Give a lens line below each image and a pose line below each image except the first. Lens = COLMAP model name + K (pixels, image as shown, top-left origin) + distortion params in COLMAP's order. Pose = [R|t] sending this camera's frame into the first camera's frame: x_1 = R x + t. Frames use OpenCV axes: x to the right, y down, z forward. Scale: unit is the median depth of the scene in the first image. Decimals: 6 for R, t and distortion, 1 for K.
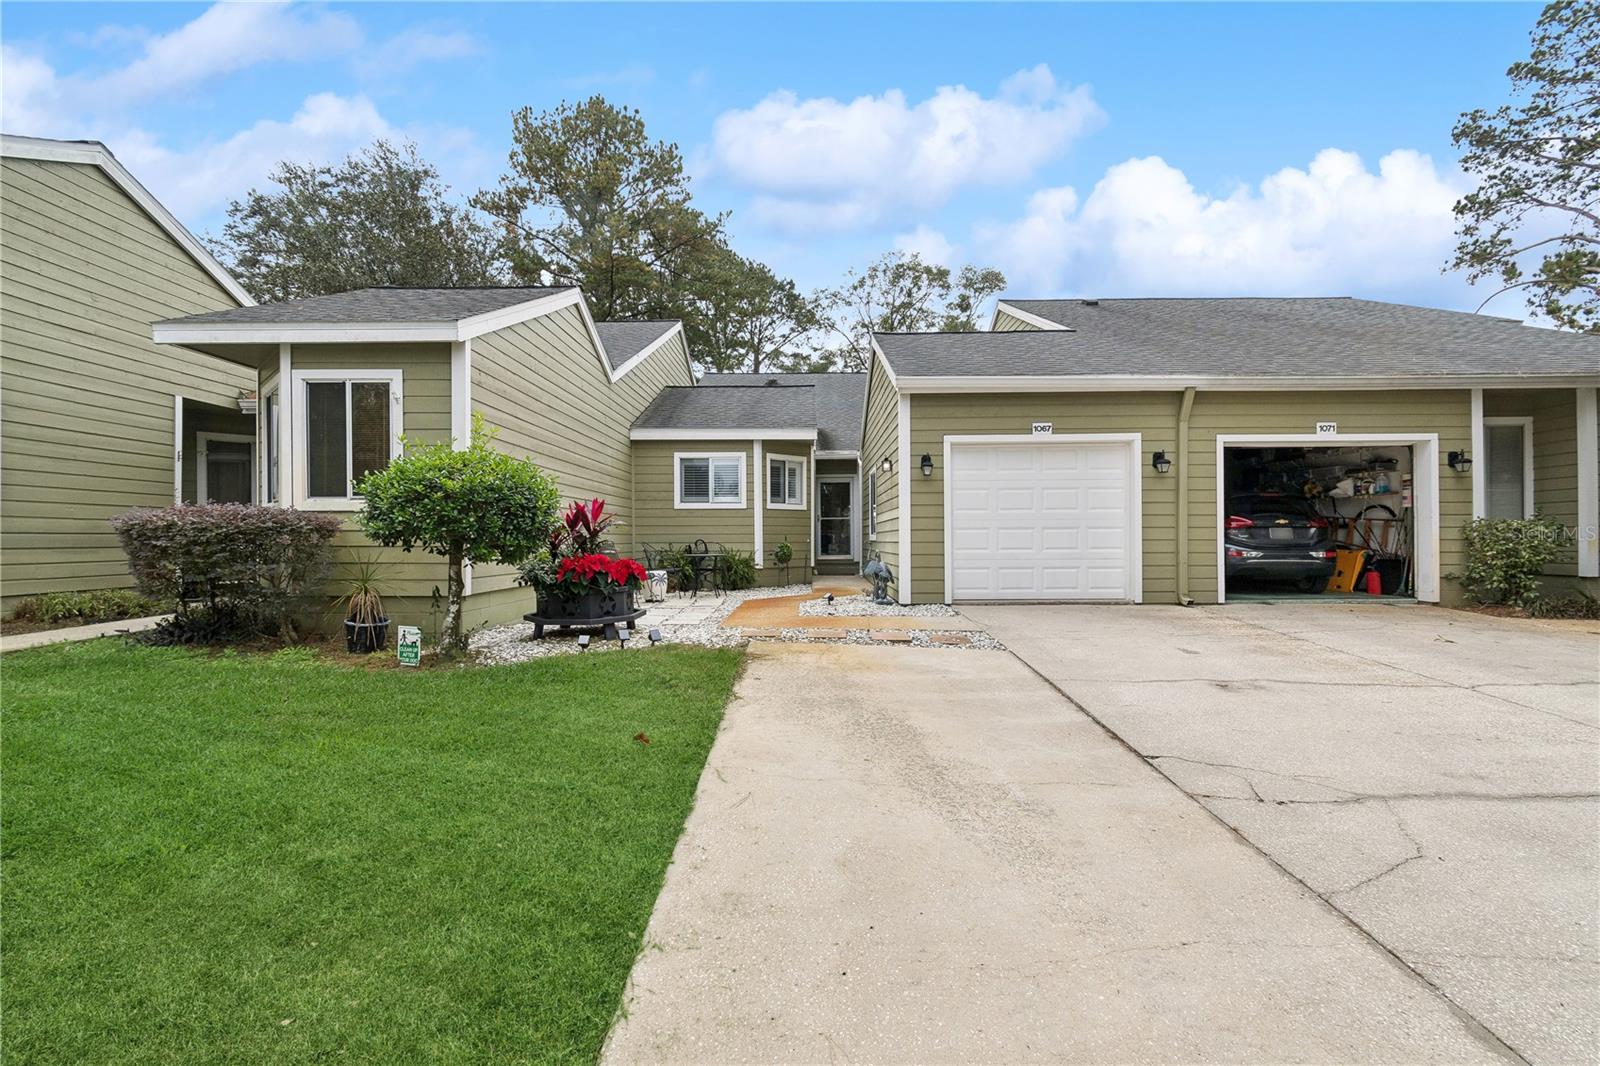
lens RADIAL K [[723.6, 0, 800.7], [0, 723.6, 536.3], [0, 0, 1]] dist [0.004232, -0.000654]
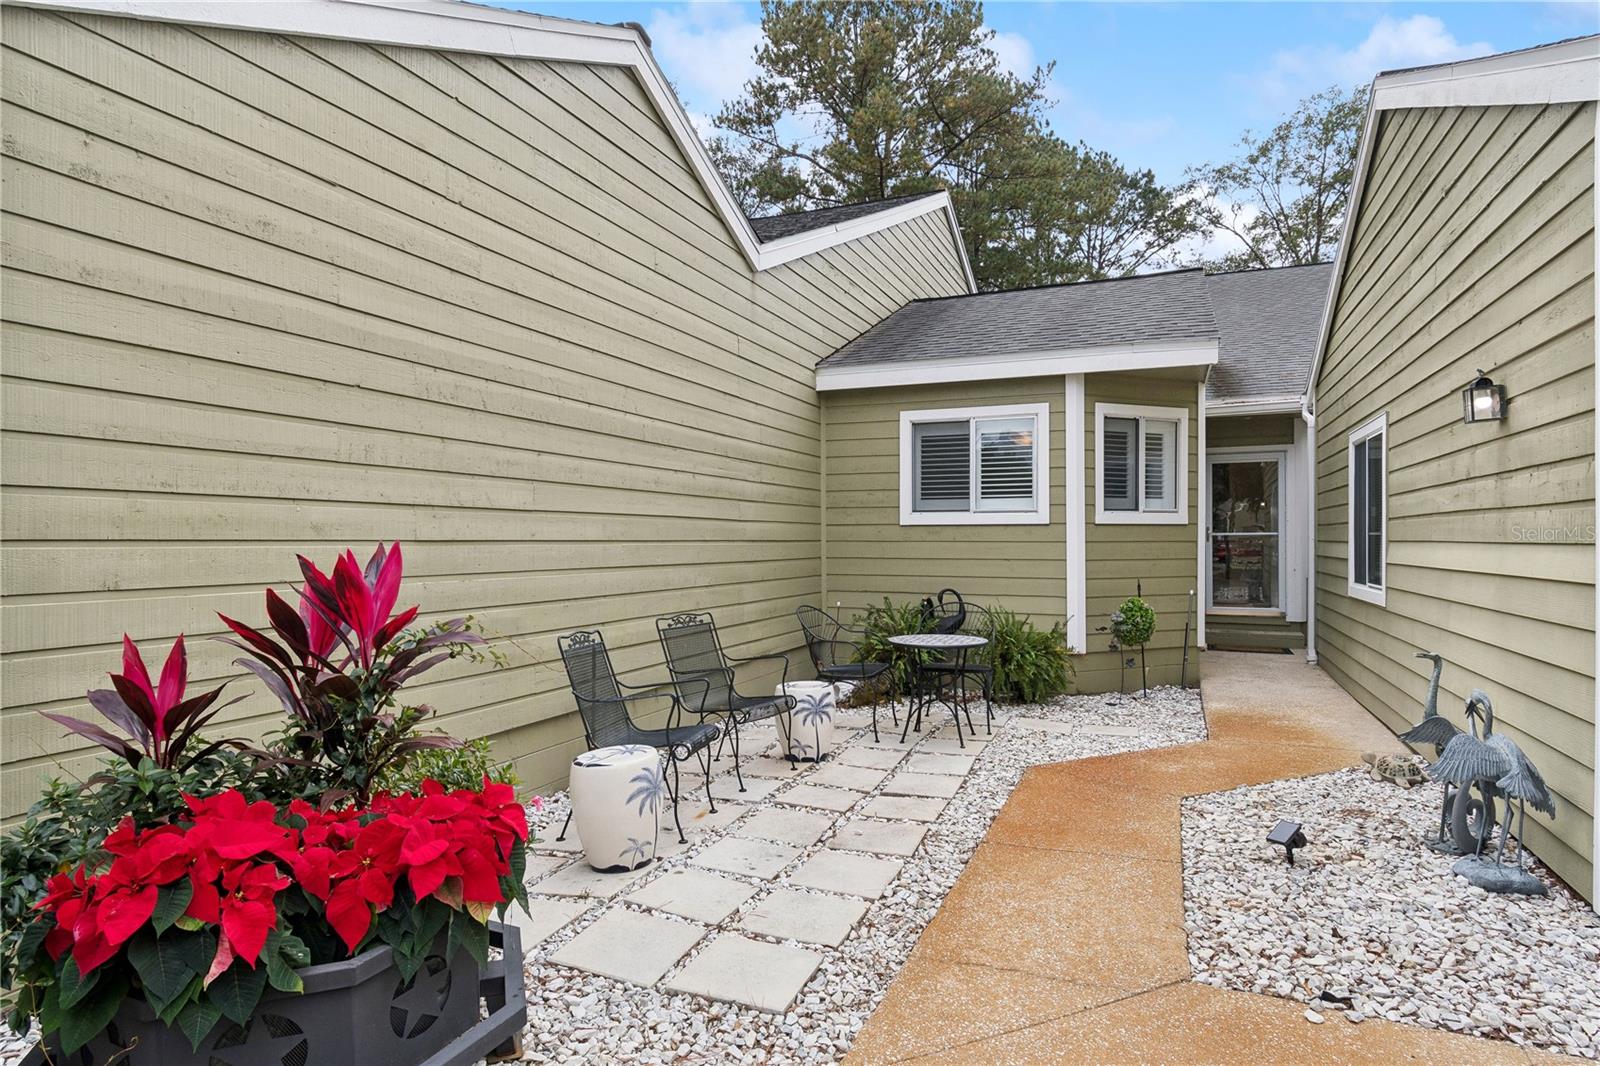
lens RADIAL K [[892.8, 0, 797.0], [0, 892.8, 544.9], [0, 0, 1]] dist [0.005997, -0.002817]
pose [[0.926579, 0.005075, -0.376066, -0.007204], [-0.001337, 0.999947, 0.010200, -0.024940], [0.376098, -0.008949, 0.926537, 0.332691]]
